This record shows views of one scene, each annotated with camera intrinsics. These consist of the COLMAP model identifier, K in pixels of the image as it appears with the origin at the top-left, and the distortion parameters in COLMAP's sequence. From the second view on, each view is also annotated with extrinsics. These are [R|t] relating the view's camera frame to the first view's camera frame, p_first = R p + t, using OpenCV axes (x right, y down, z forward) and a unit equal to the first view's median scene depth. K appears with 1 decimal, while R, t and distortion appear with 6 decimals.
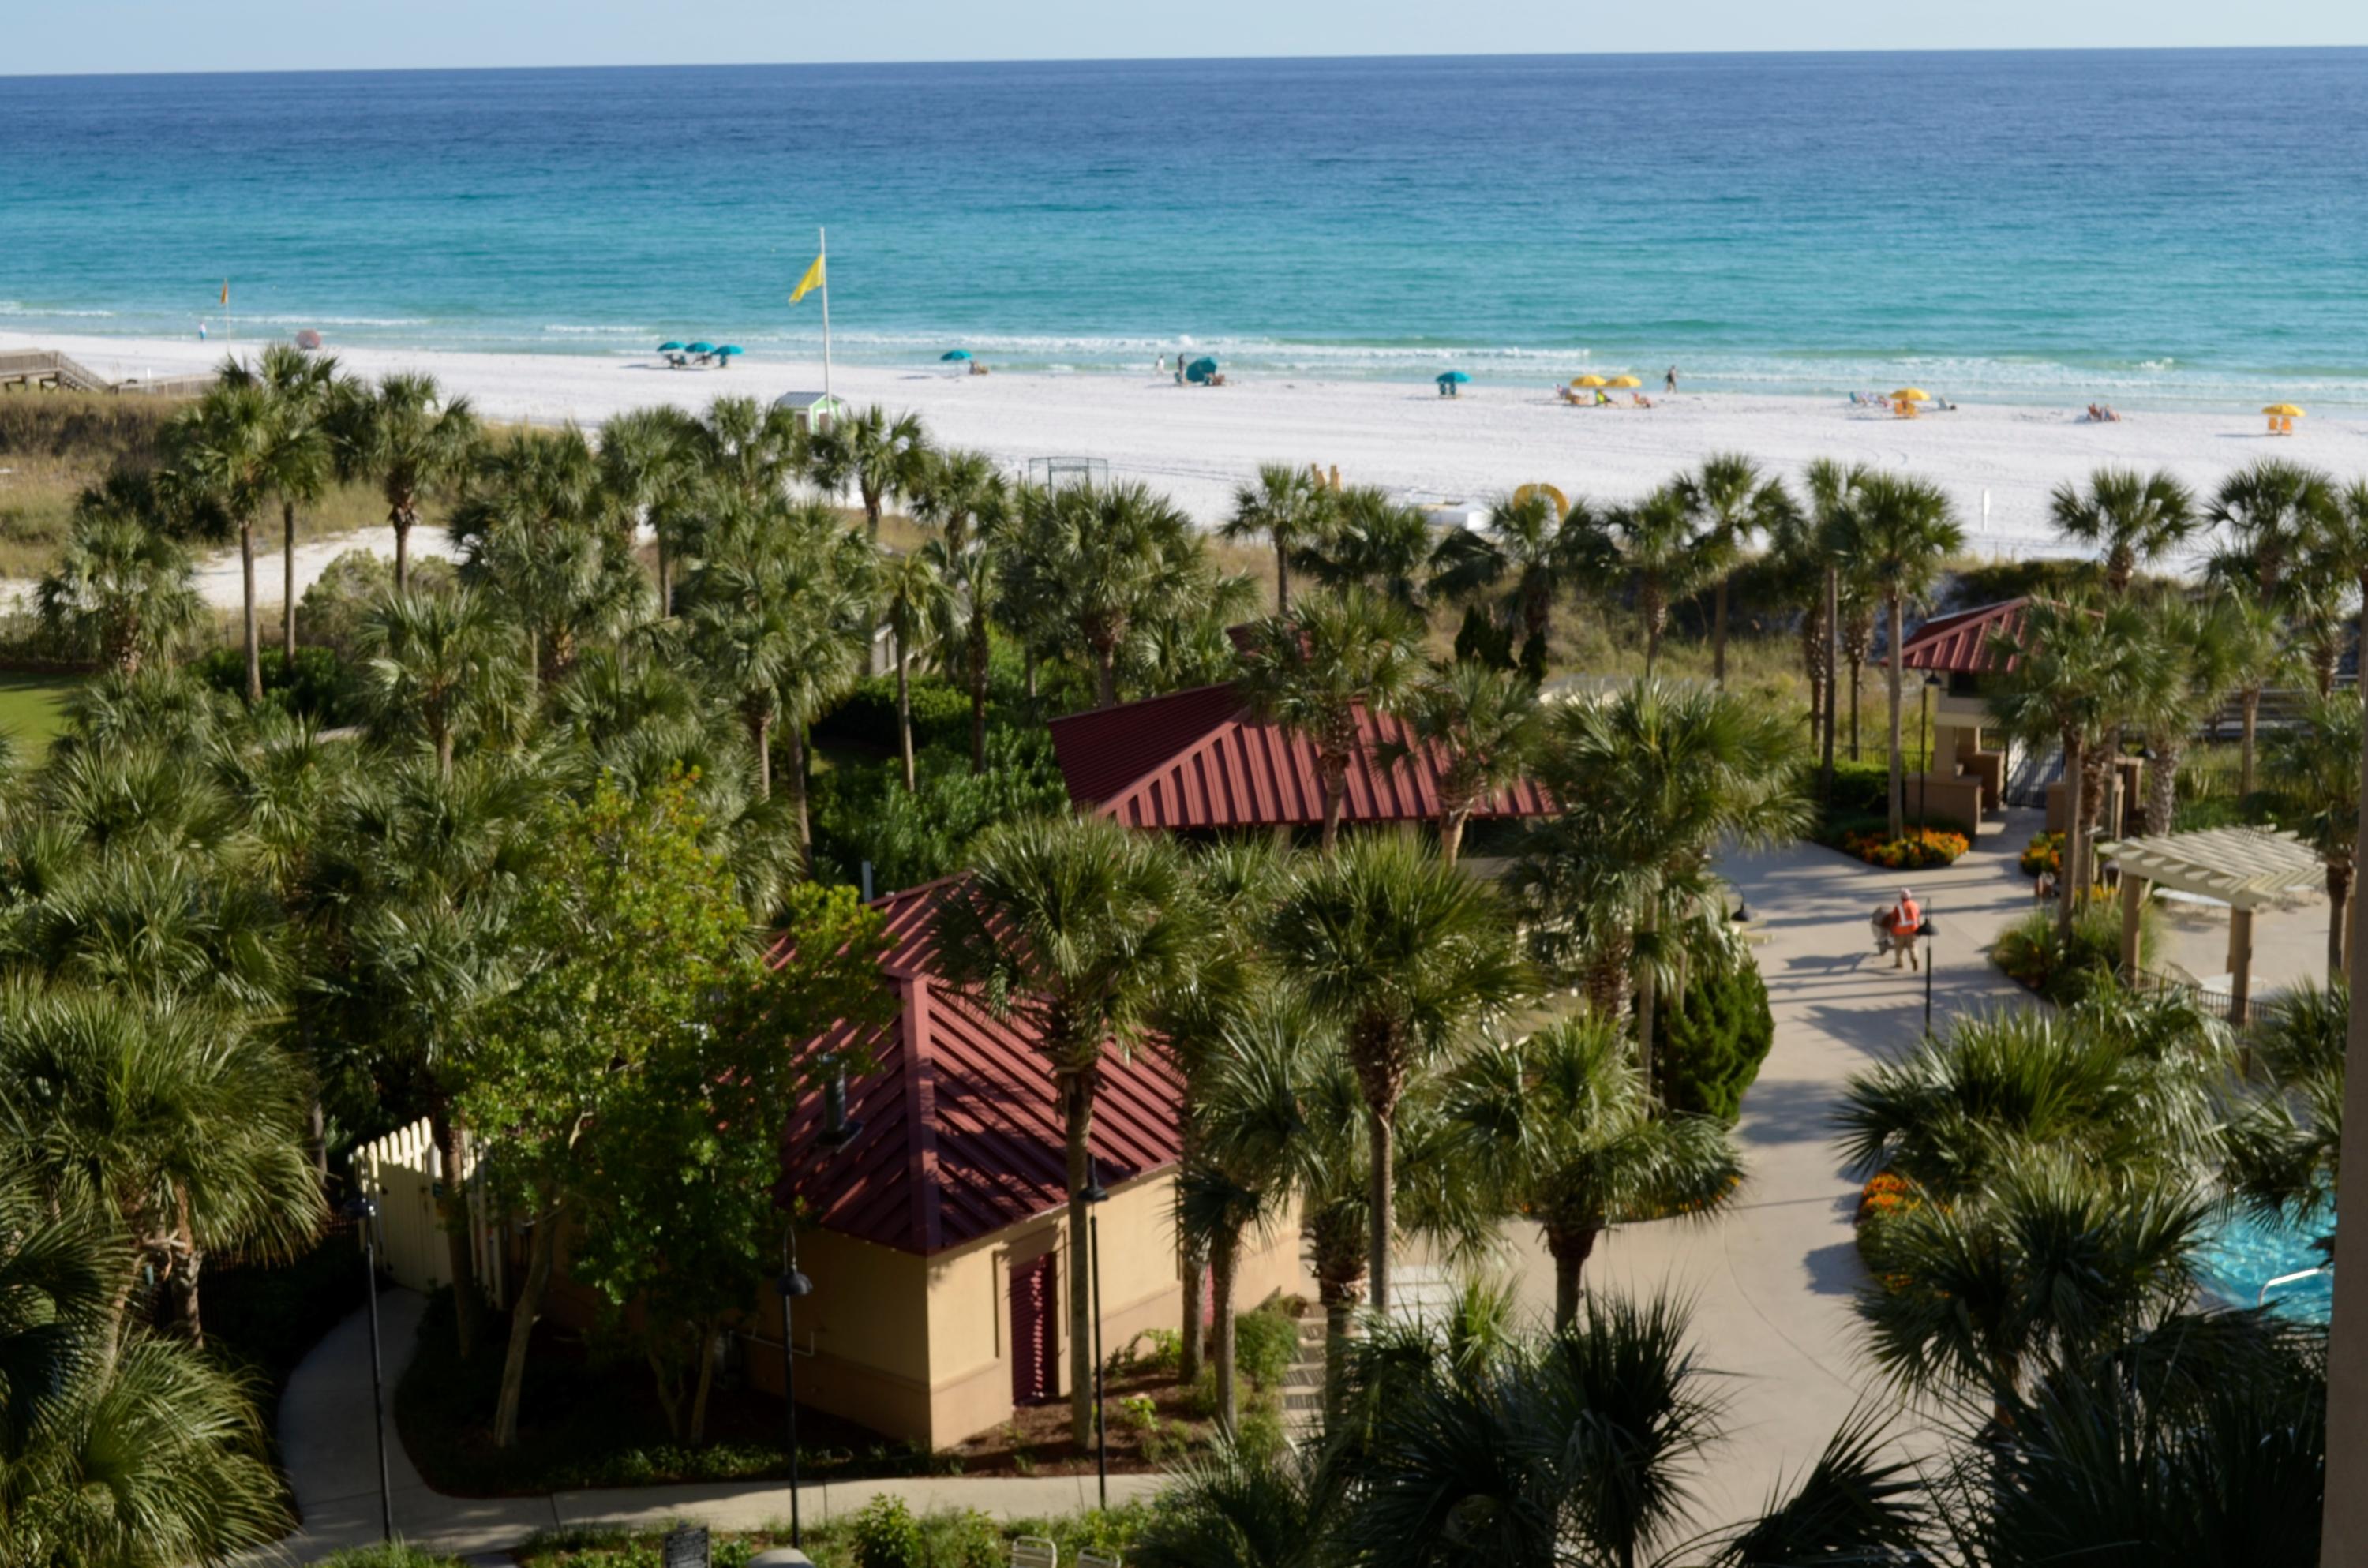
lens RADIAL K [[3466.8, 0, 1184.6], [0, 3466.8, 783.2], [0, 0, 1]] dist [-0.051901, 0.000000]
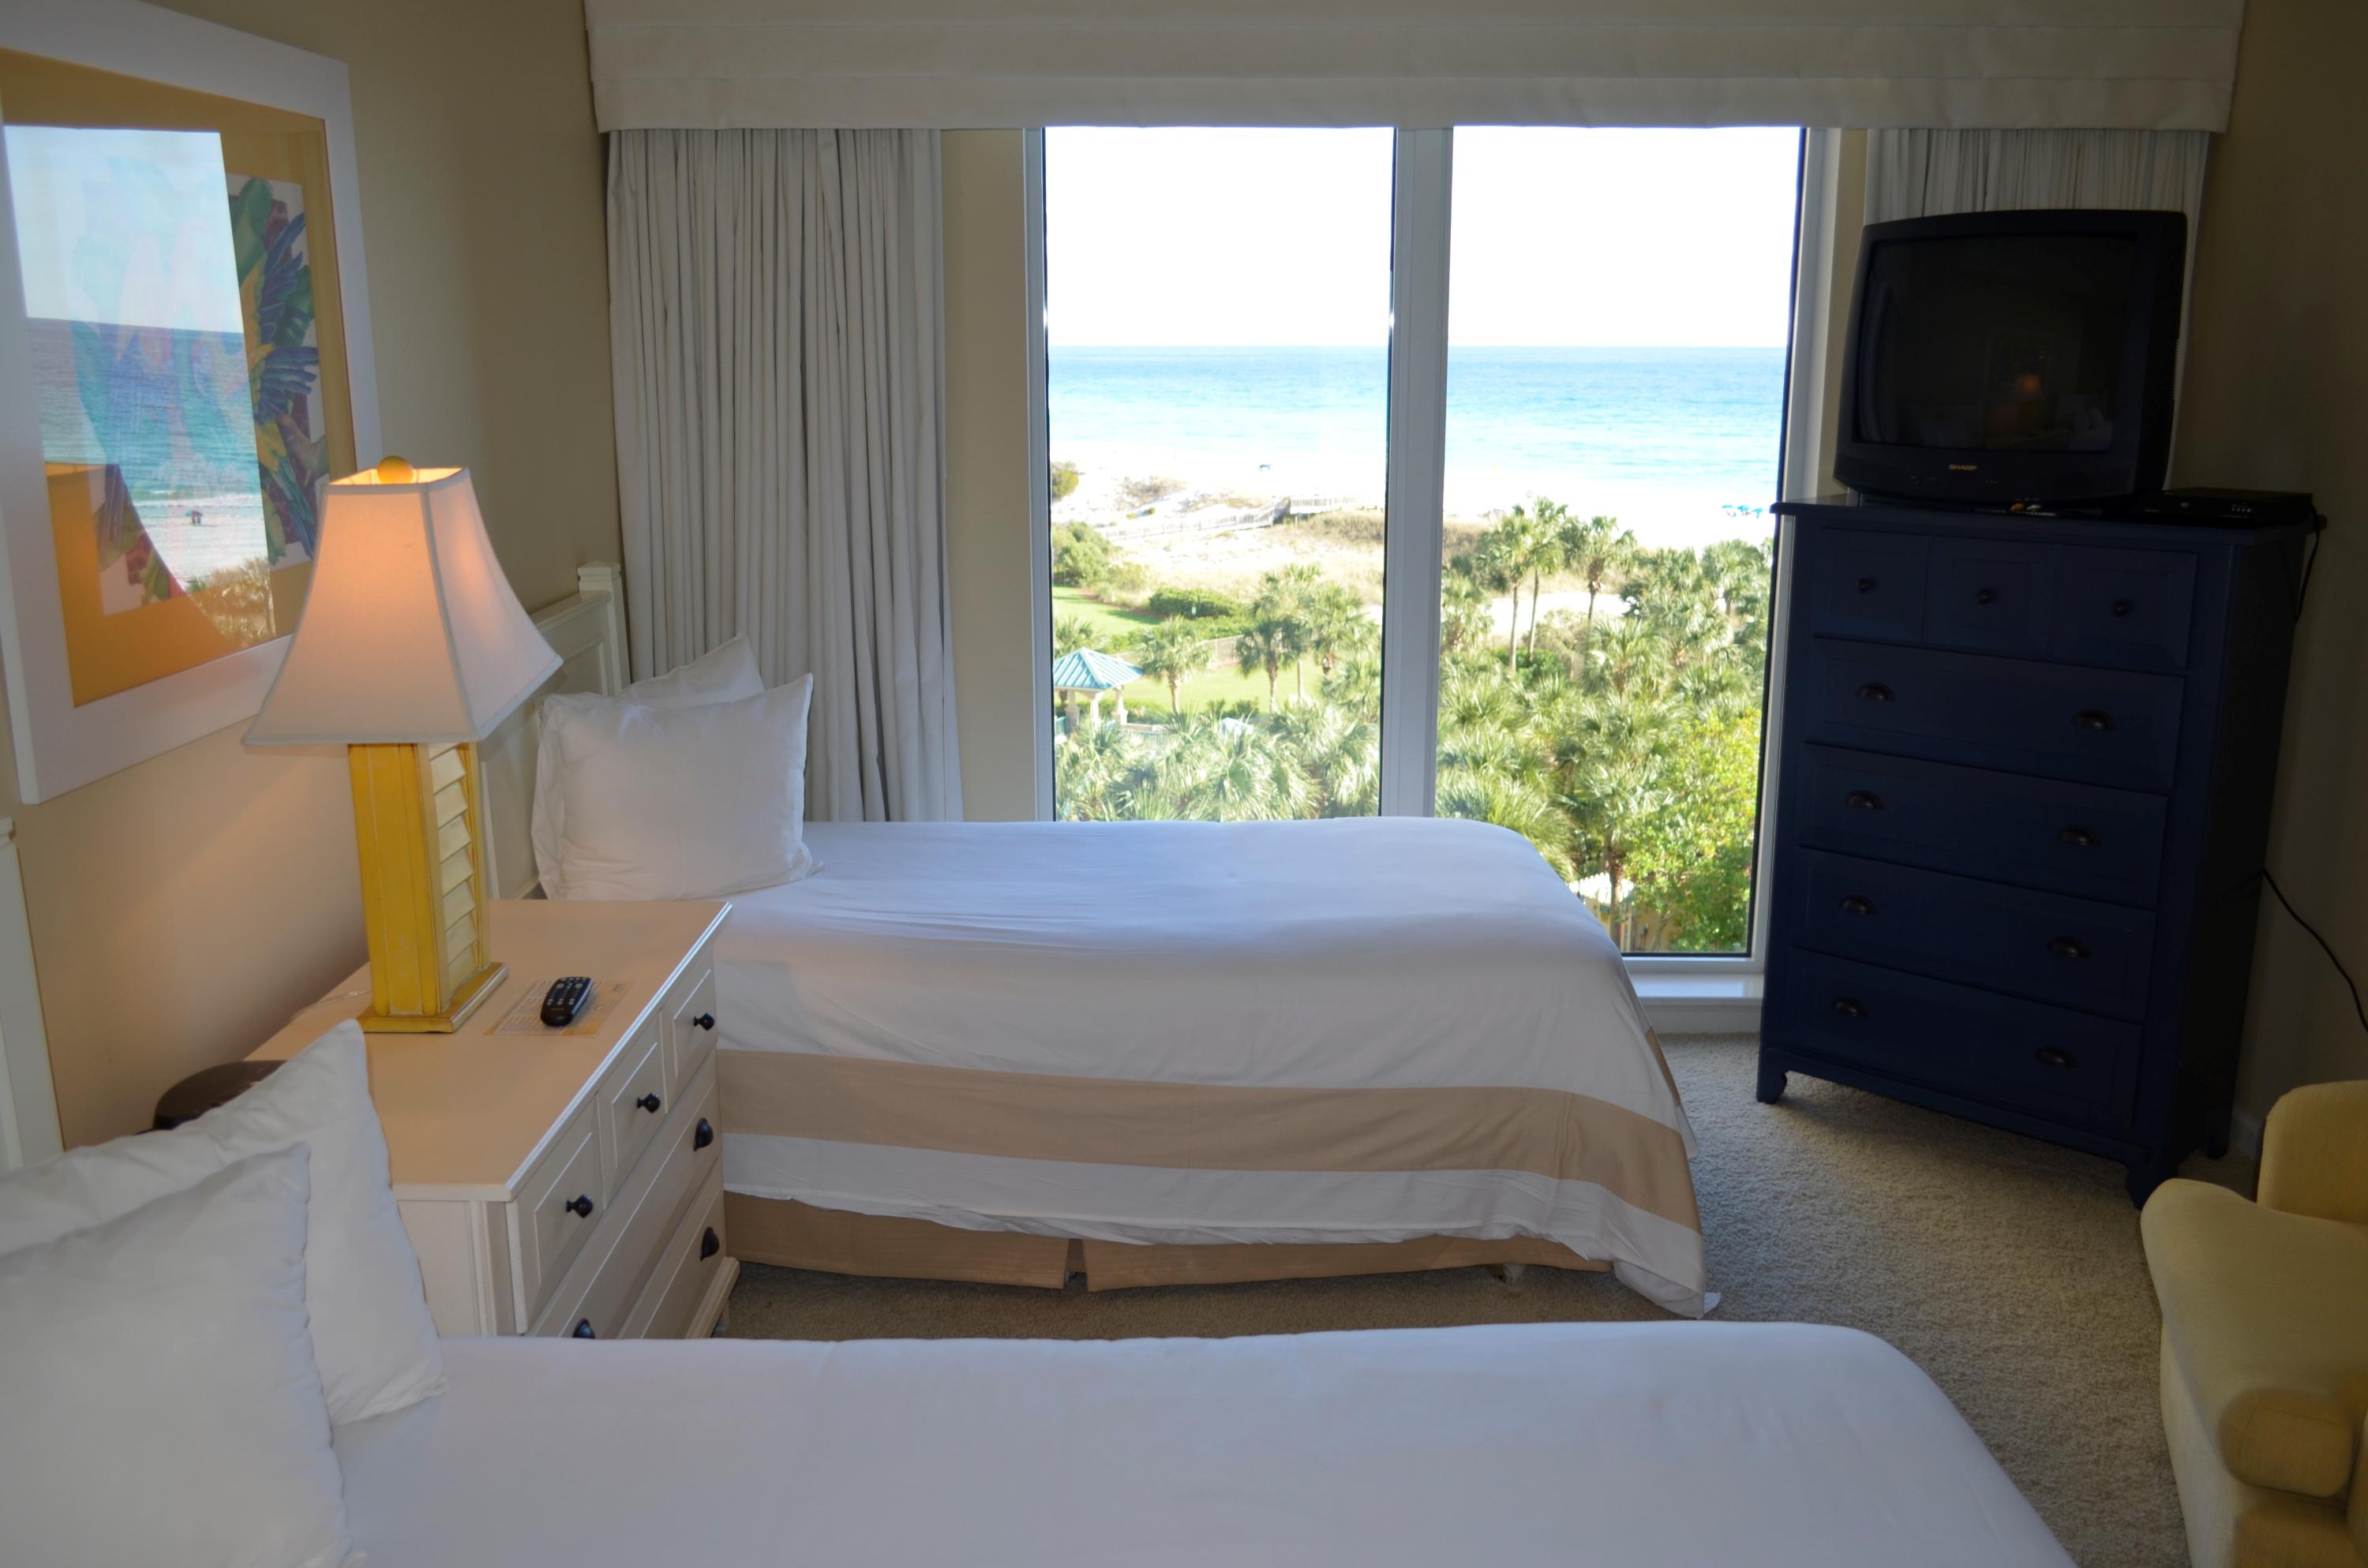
lens RADIAL K [[2010.9, 0, 1194.3], [0, 2010.9, 786.1], [0, 0, 1]] dist [-0.005496, 0.000186]
pose [[0.922851, 0.097928, -0.372499, -0.001566], [-0.092844, 0.995179, 0.031610, 0.023974], [0.373799, 0.005413, 0.927494, -0.161598]]
